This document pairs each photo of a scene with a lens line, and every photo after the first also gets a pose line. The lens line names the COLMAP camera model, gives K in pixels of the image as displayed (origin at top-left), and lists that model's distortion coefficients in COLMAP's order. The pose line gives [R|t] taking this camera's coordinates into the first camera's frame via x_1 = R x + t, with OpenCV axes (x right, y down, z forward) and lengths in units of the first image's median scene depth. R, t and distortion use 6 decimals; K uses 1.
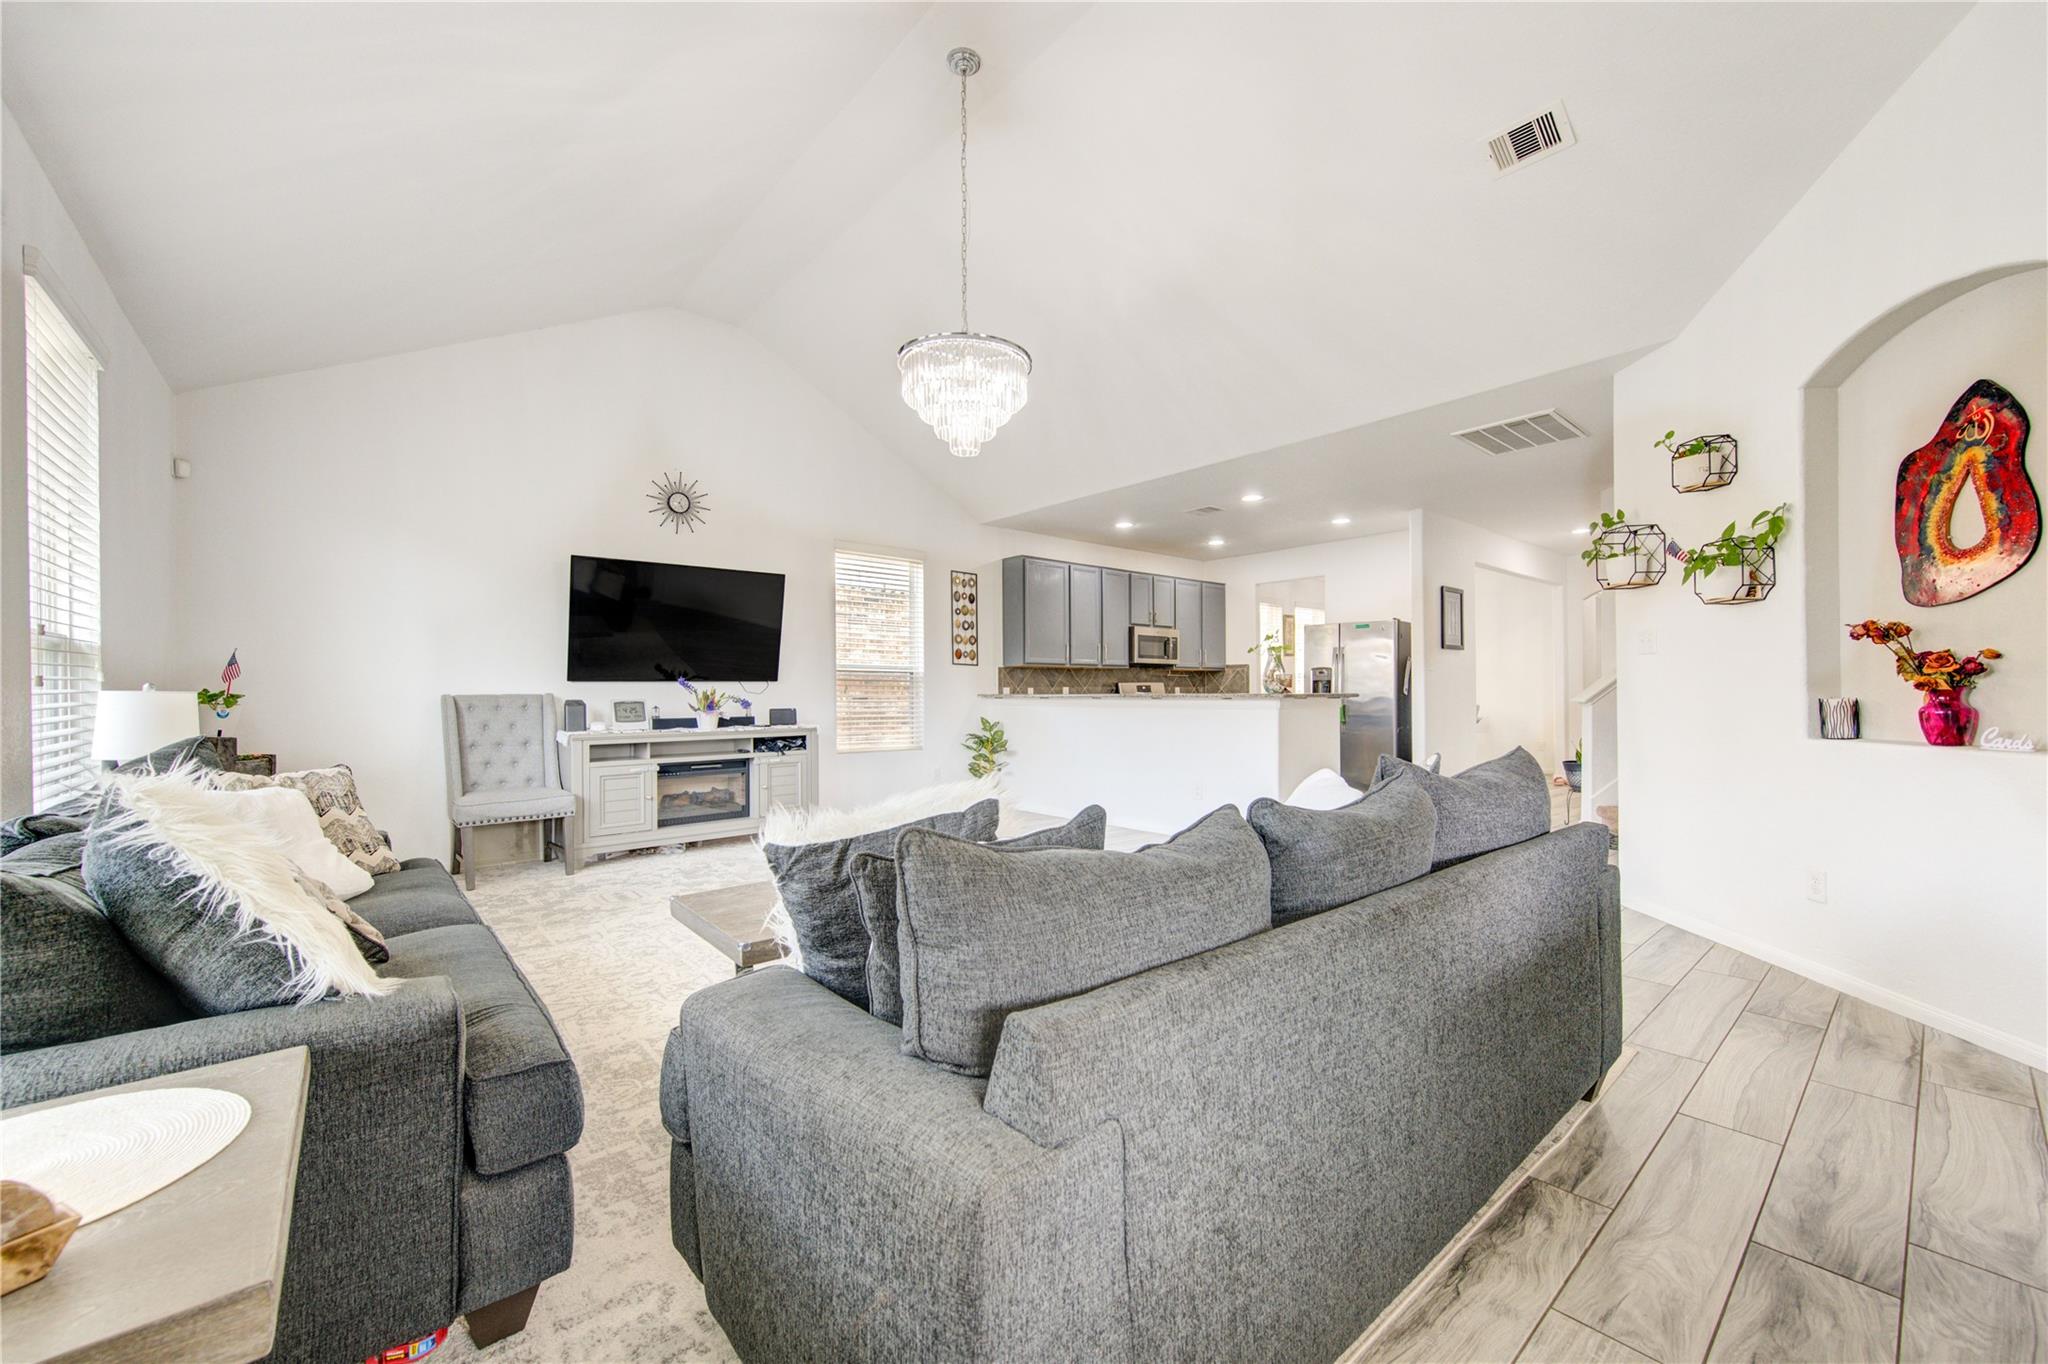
lens RADIAL K [[797.7, 0, 1034.3], [0, 797.7, 686.0], [0, 0, 1]] dist [0.001210, -0.000120]
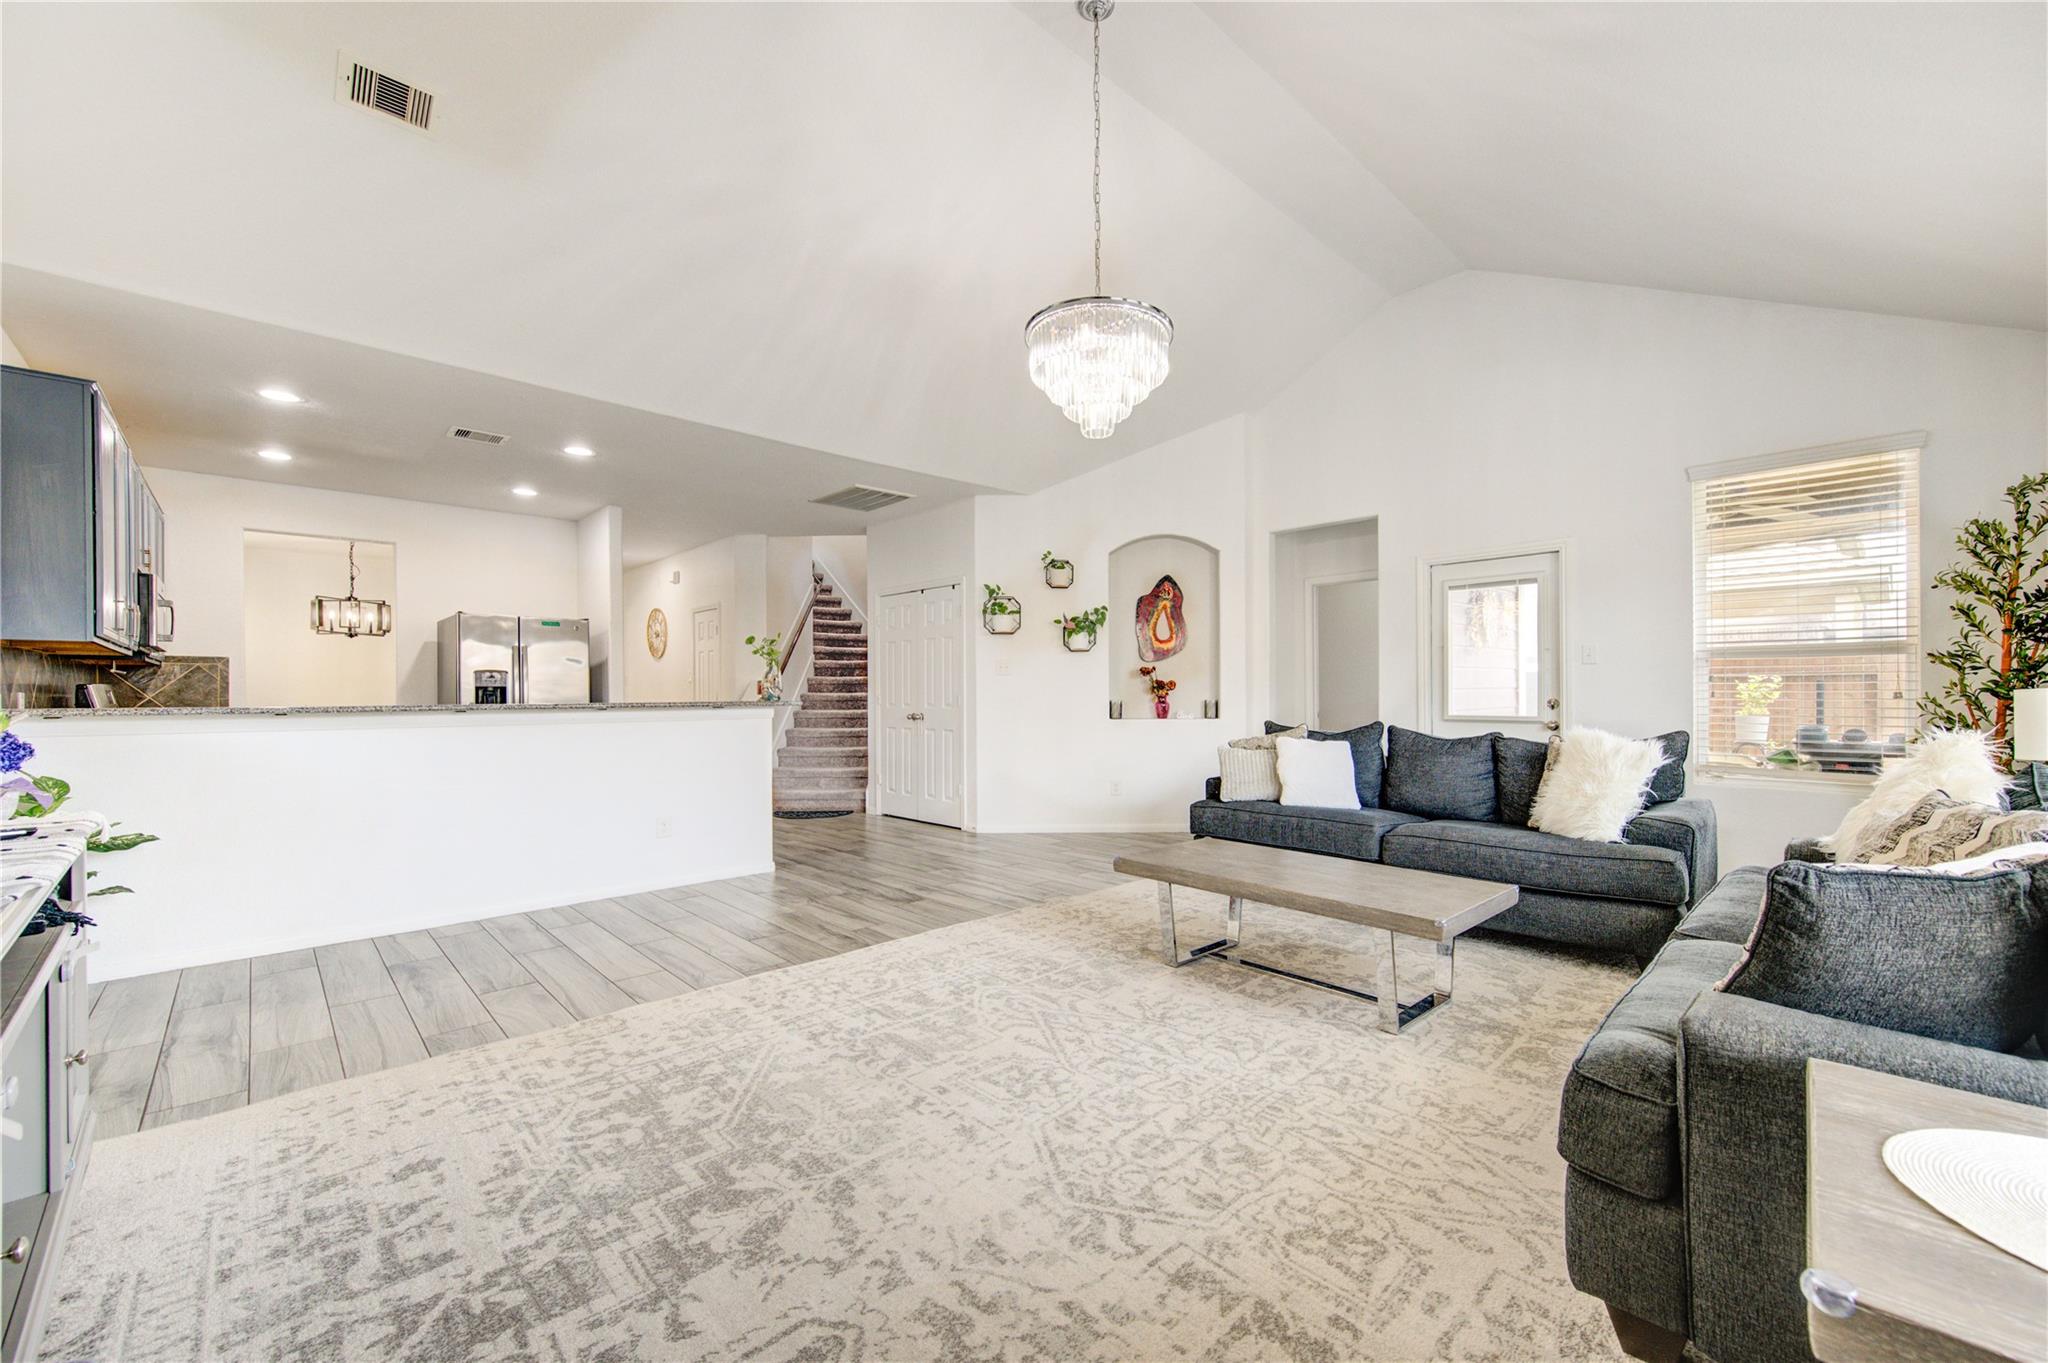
lens RADIAL K [[842.9, 0, 1024.0], [0, 842.9, 681.5], [0, 0, 1]] dist [0.000934, 0.000000]
pose [[-0.055060, 0.026263, 0.998138, -1.343280], [-0.000119, 0.999654, -0.026310, 0.024242], [-0.998483, -0.001567, -0.055038, 1.482504]]
